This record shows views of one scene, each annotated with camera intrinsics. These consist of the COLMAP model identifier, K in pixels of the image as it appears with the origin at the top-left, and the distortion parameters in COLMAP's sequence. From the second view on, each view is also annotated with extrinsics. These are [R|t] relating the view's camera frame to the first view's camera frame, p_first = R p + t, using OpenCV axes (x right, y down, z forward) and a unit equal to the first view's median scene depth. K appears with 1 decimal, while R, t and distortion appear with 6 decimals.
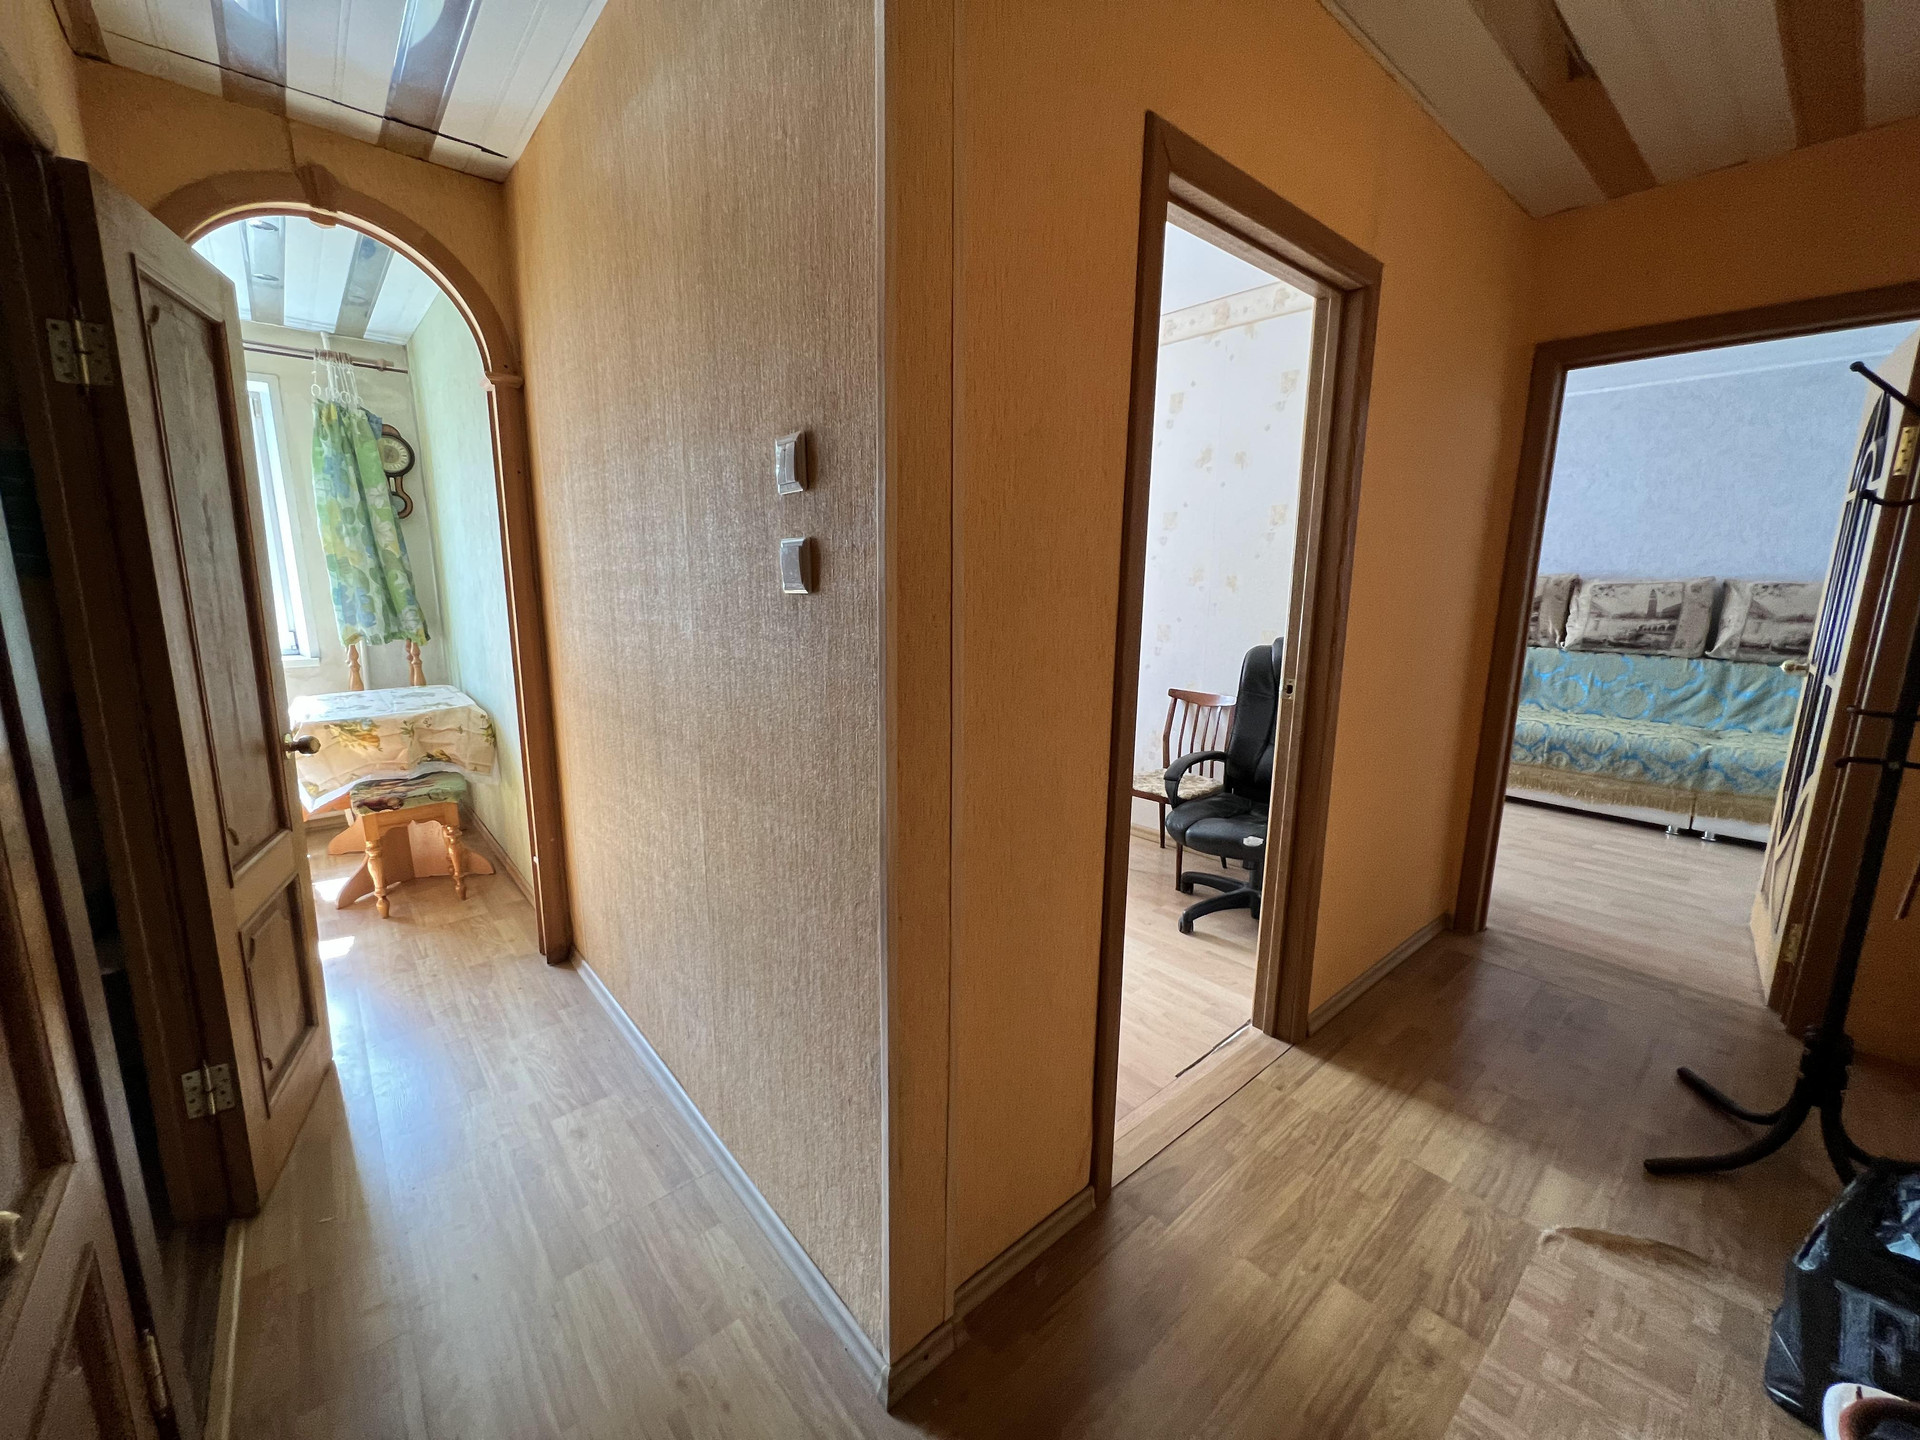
lens RADIAL K [[761.4, 0, 961.8], [0, 761.4, 712.7], [0, 0, 1]] dist [-0.002793, 0.000475]
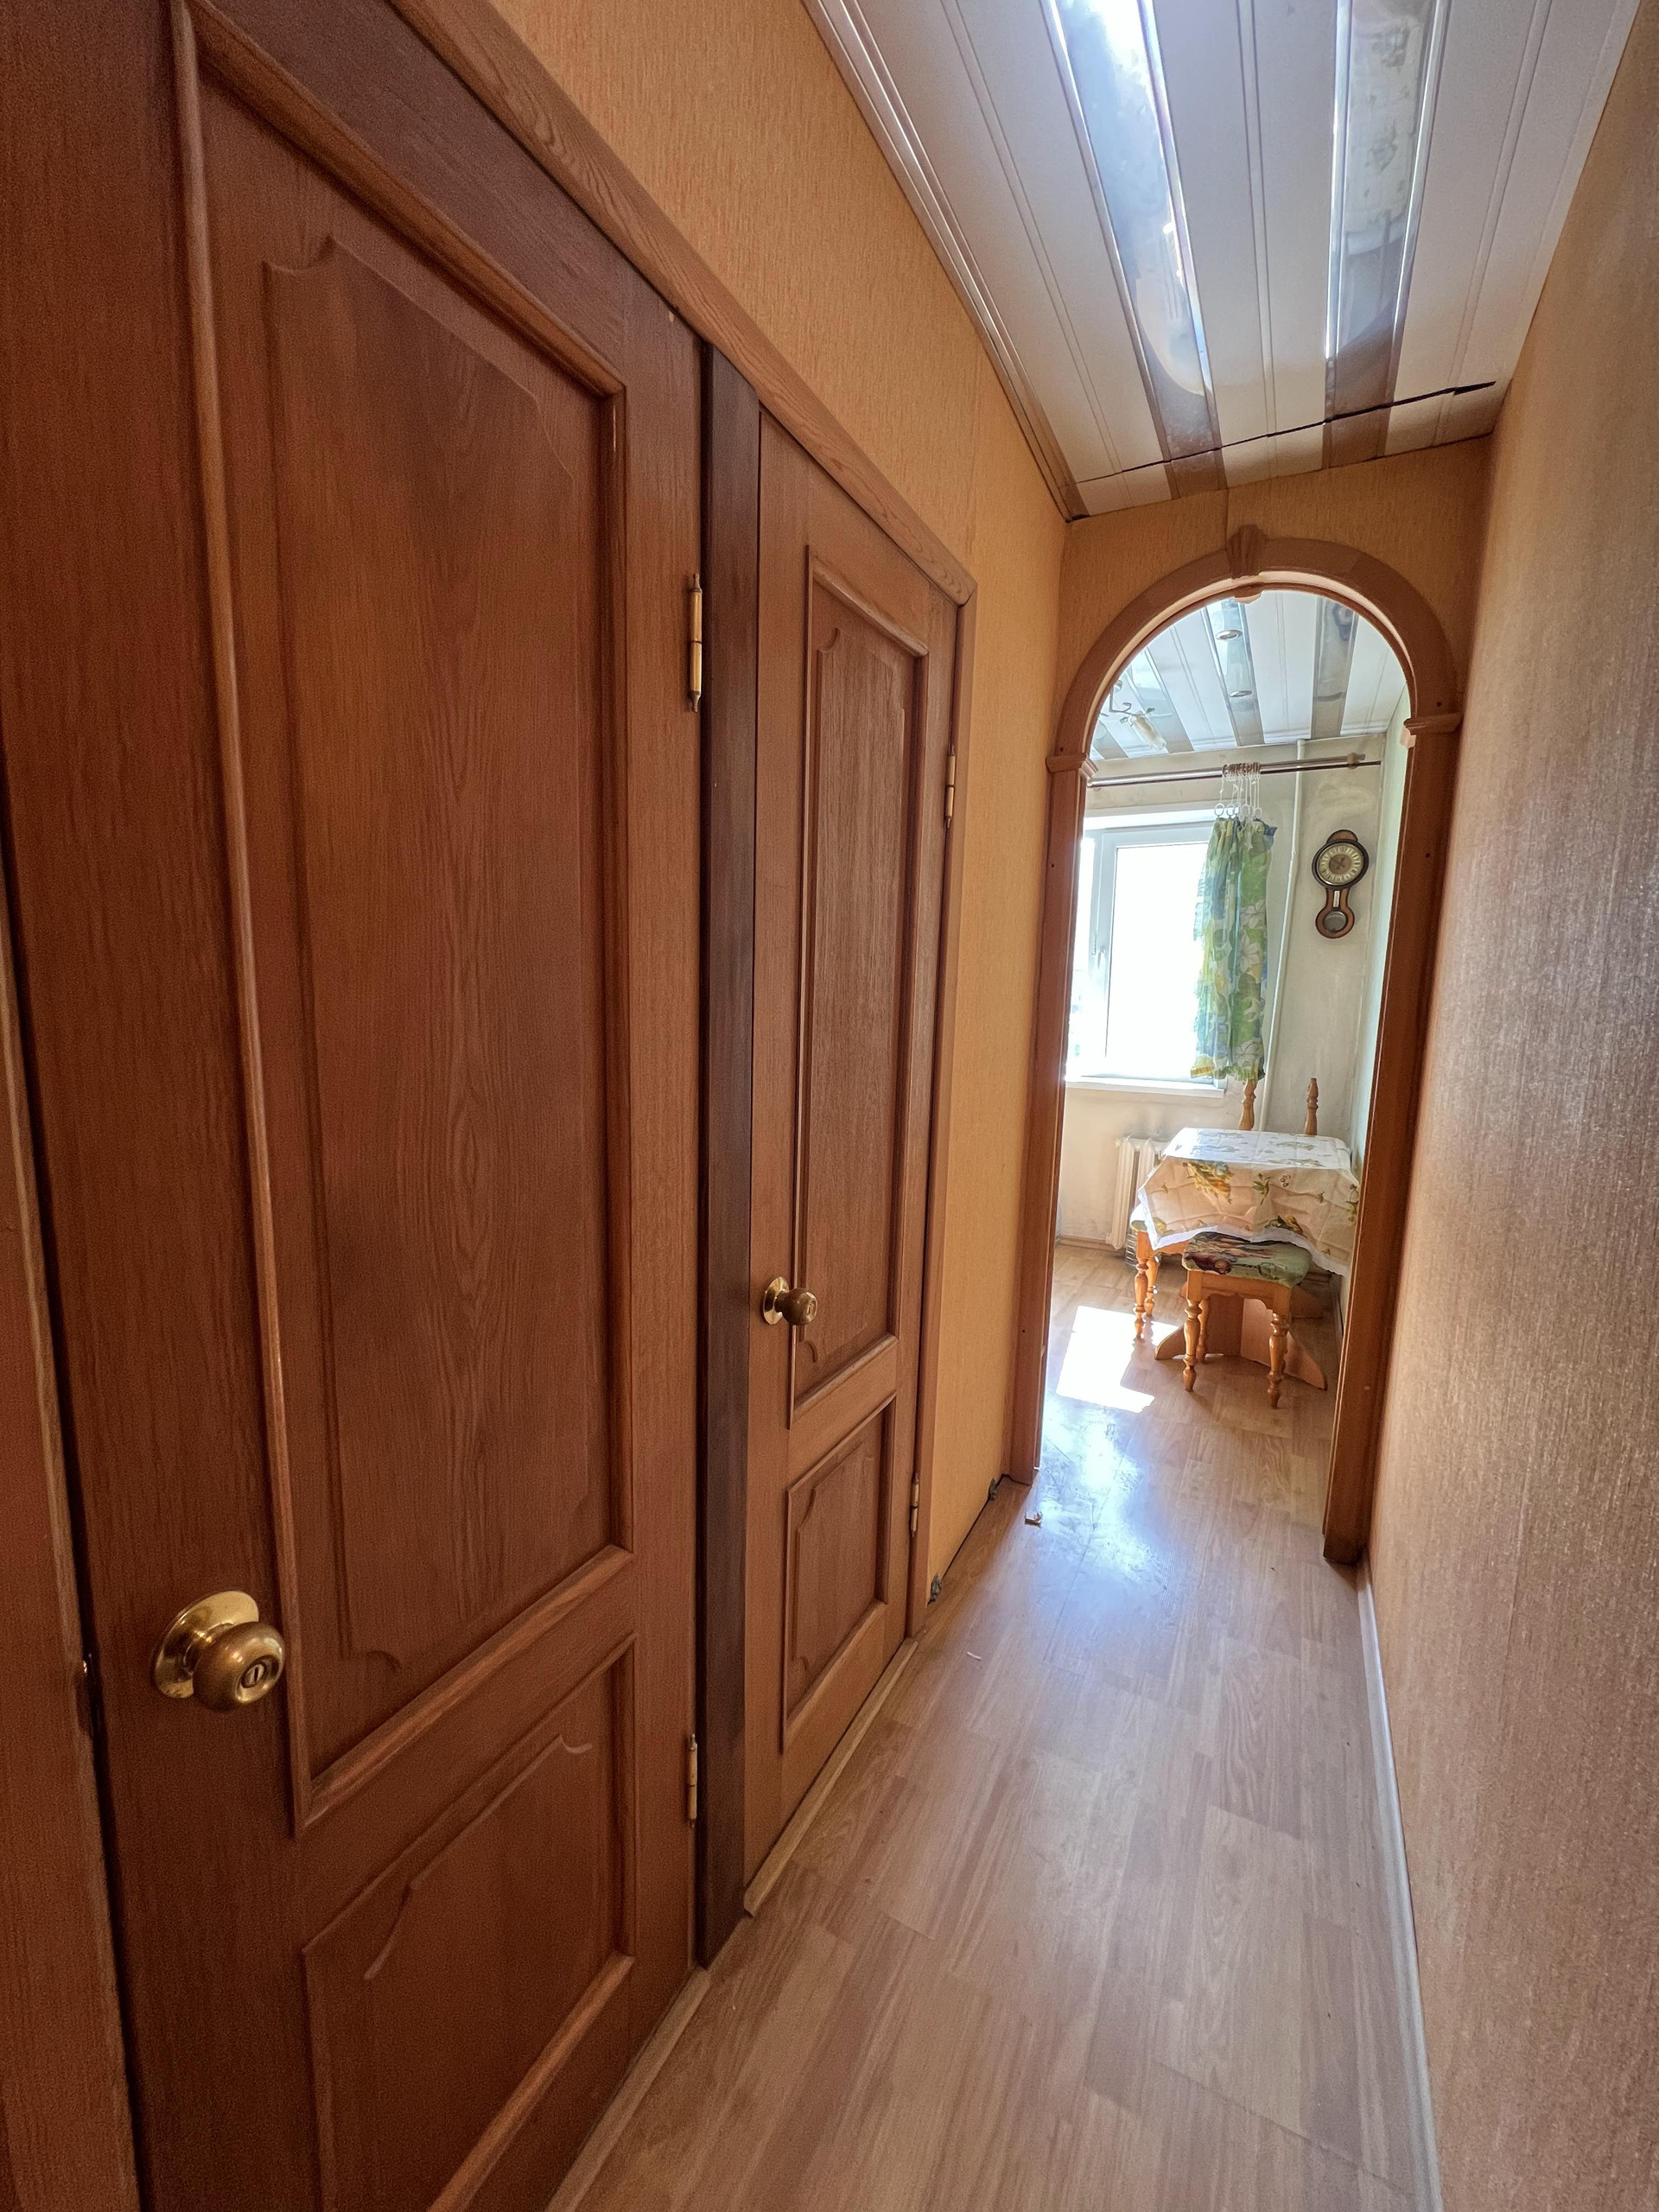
lens RADIAL K [[877.2, 0, 840.7], [0, 877.2, 1112.2], [0, 0, 1]] dist [-0.002793, 0.000475]
pose [[0.362397, 0.126288, -0.923428, -0.013049], [-0.180663, 0.981504, 0.063329, -0.036434], [0.914346, 0.143879, 0.378510, 0.213146]]
